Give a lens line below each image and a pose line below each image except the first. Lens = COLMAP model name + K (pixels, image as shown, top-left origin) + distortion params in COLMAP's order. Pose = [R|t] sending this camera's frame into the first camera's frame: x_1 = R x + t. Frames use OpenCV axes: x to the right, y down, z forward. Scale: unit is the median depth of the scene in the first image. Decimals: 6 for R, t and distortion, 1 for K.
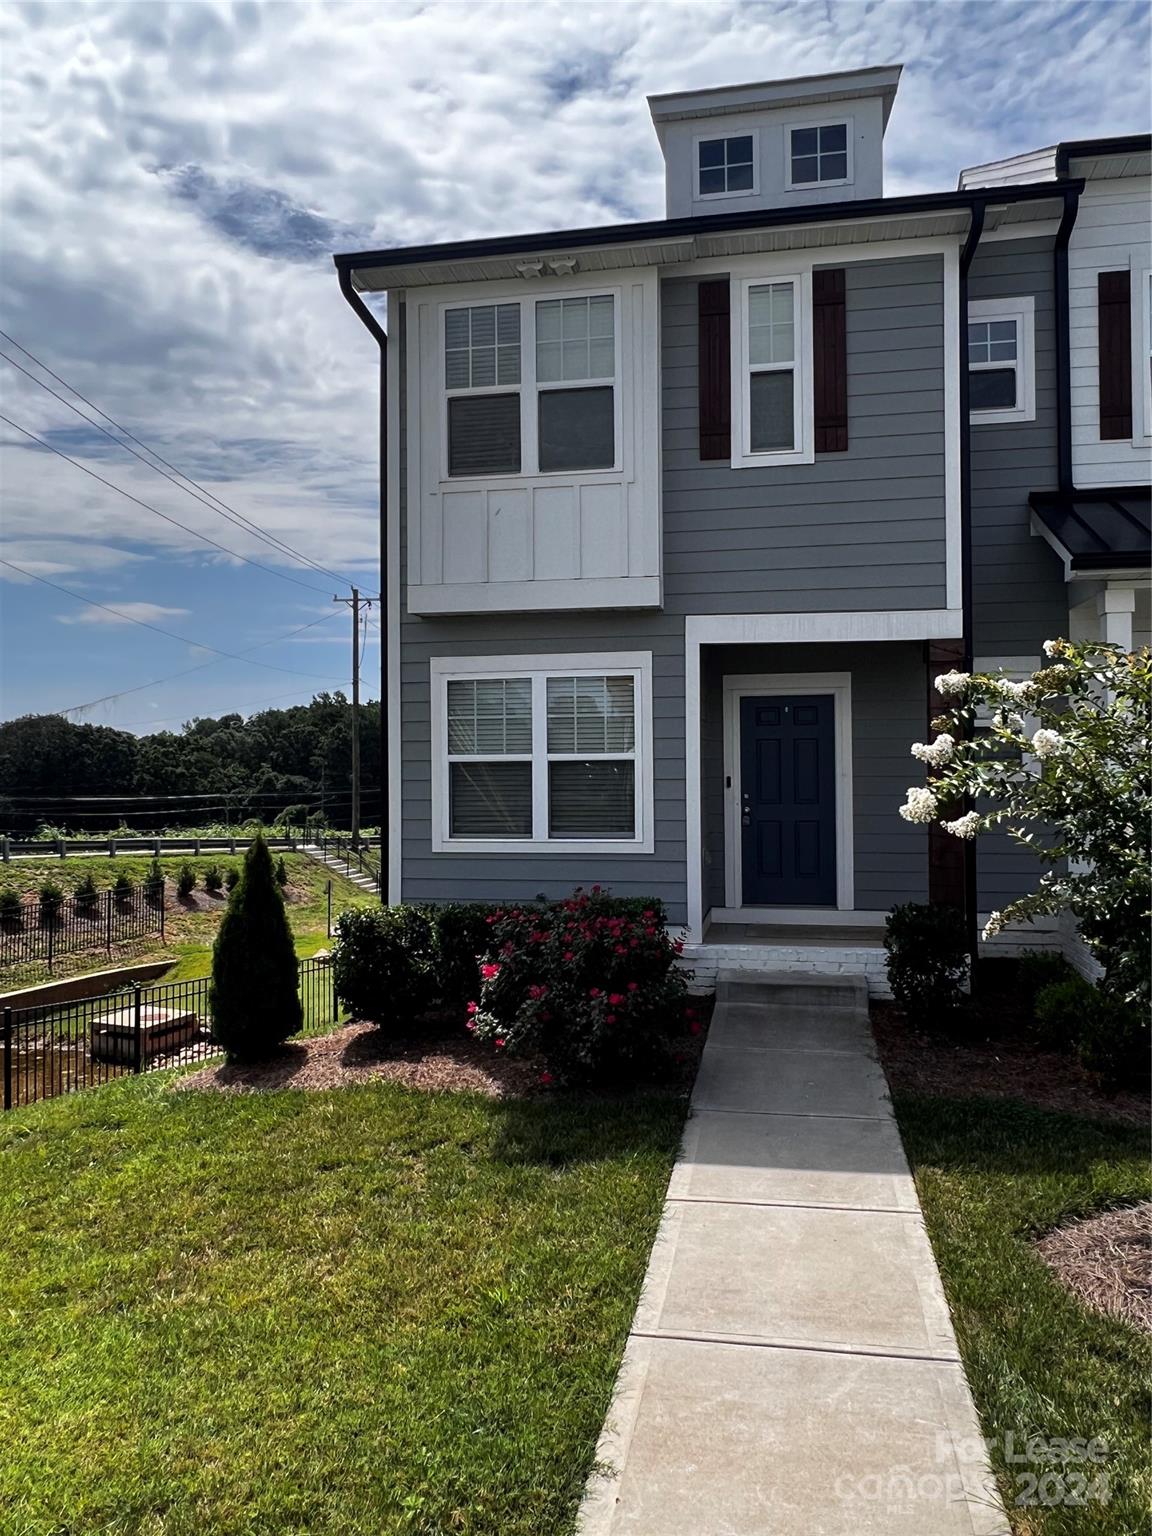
lens RADIAL K [[1071.3, 0, 577.2], [0, 1071.3, 758.7], [0, 0, 1]] dist [-0.002426, 0.000195]
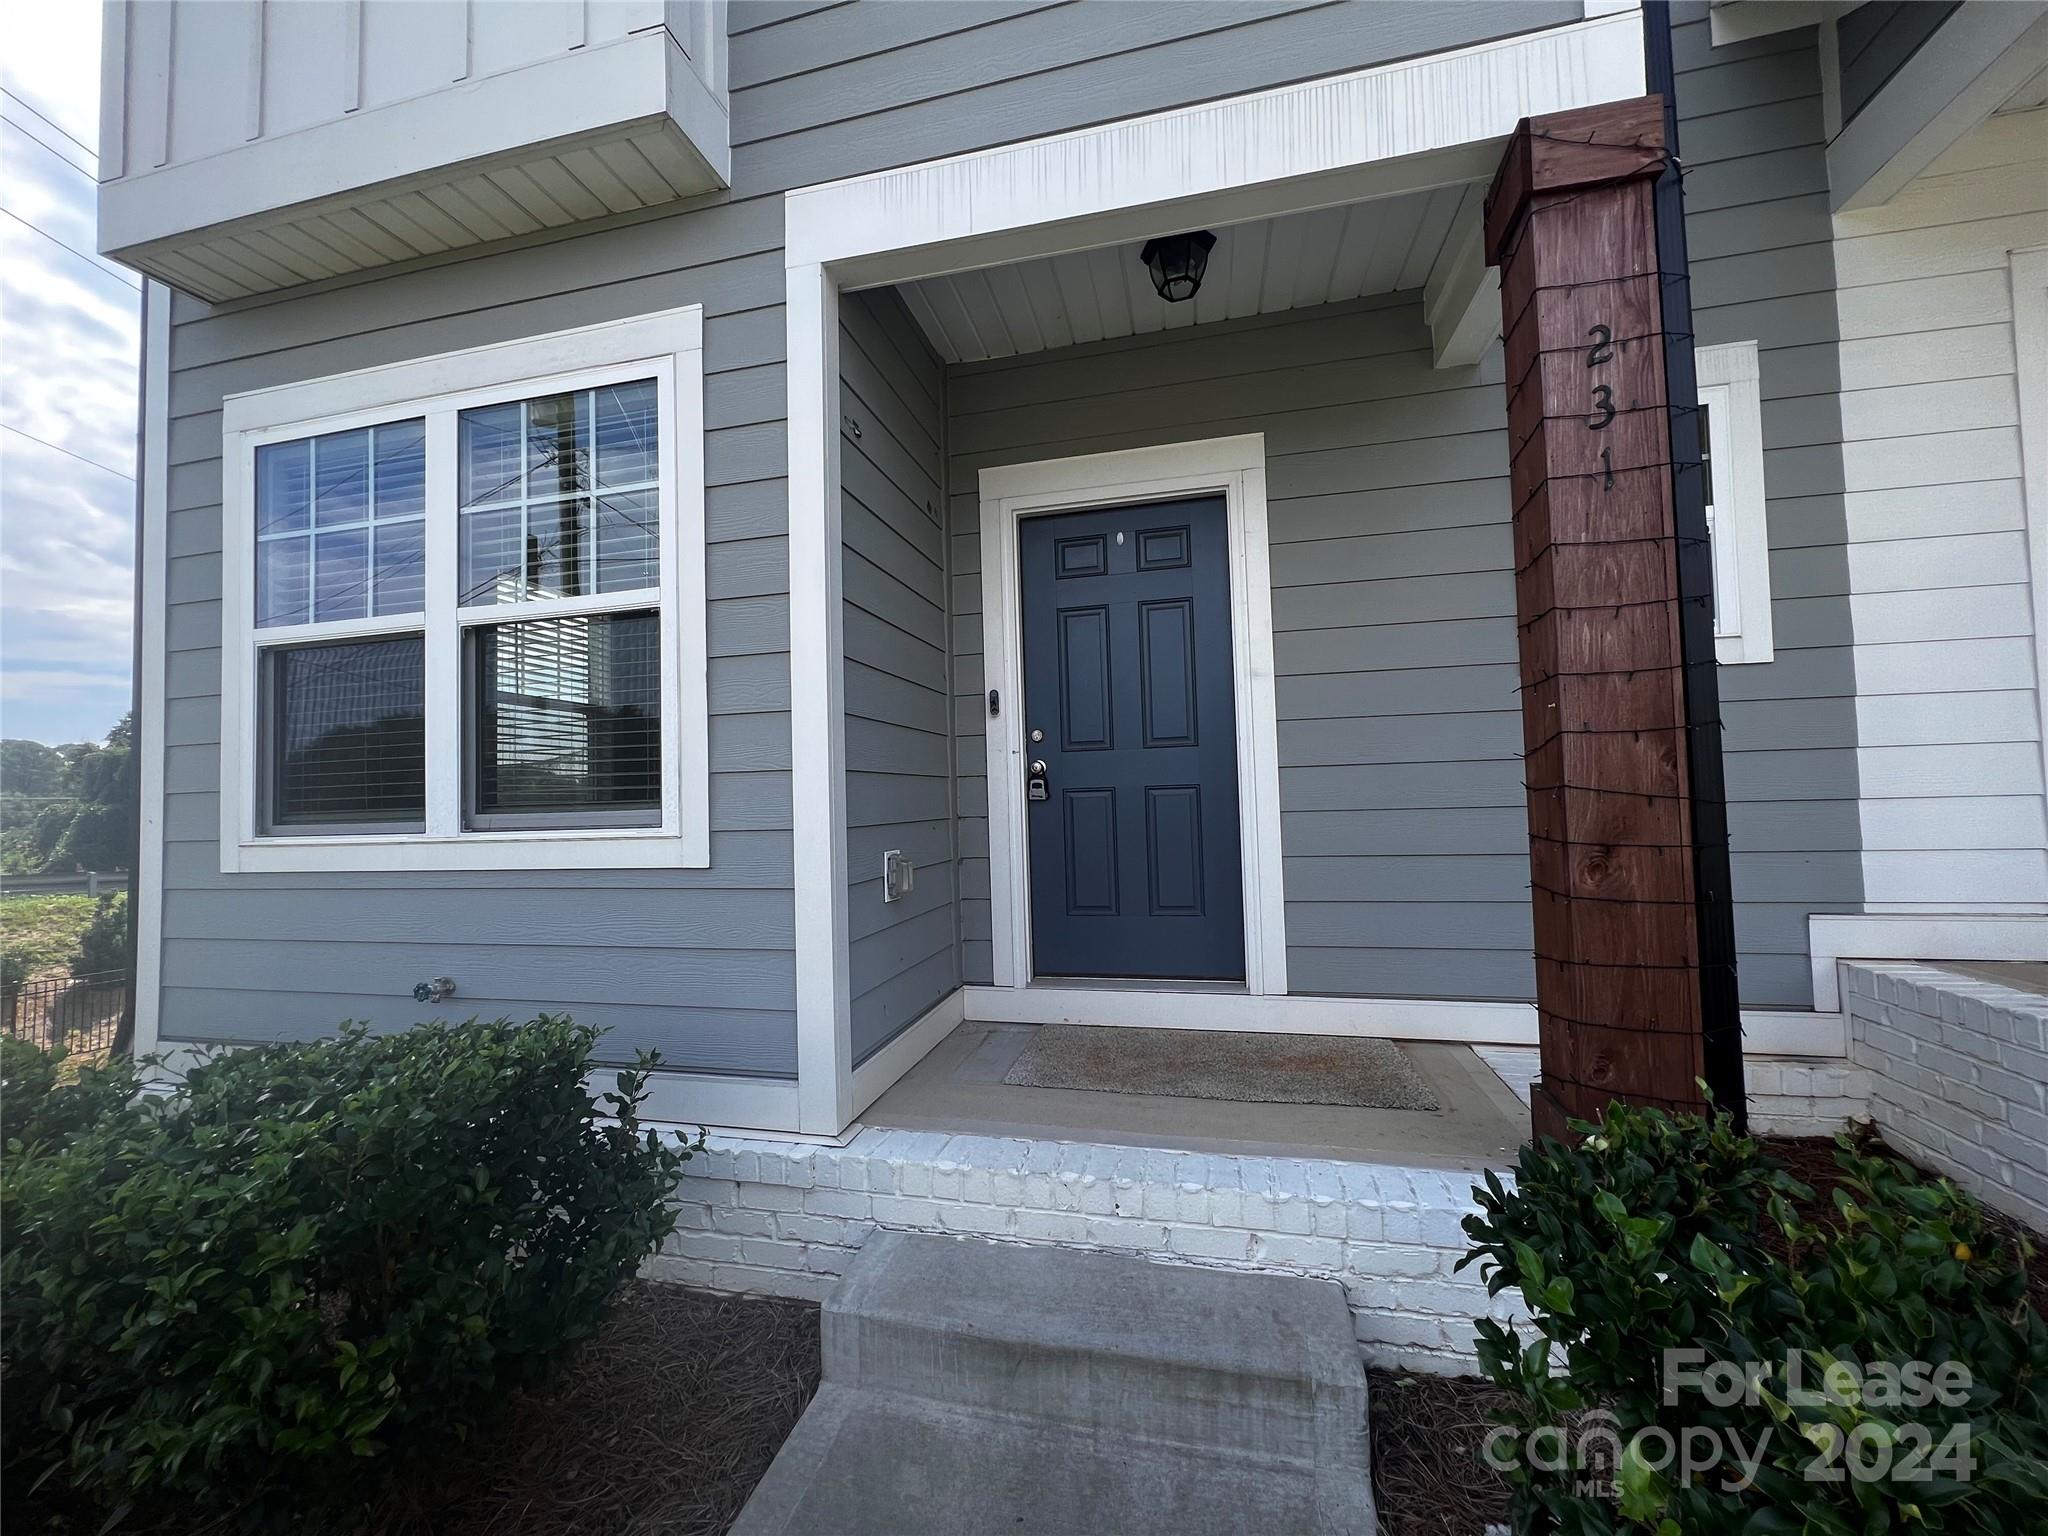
lens RADIAL K [[824.2, 0, 1021.5], [0, 824.2, 765.9], [0, 0, 1]] dist [0.000306, 0.000548]
pose [[0.998959, -0.021679, -0.040135, 0.181614], [0.020388, 0.999270, -0.032303, 0.064692], [0.040806, 0.031451, 0.998672, 0.719688]]
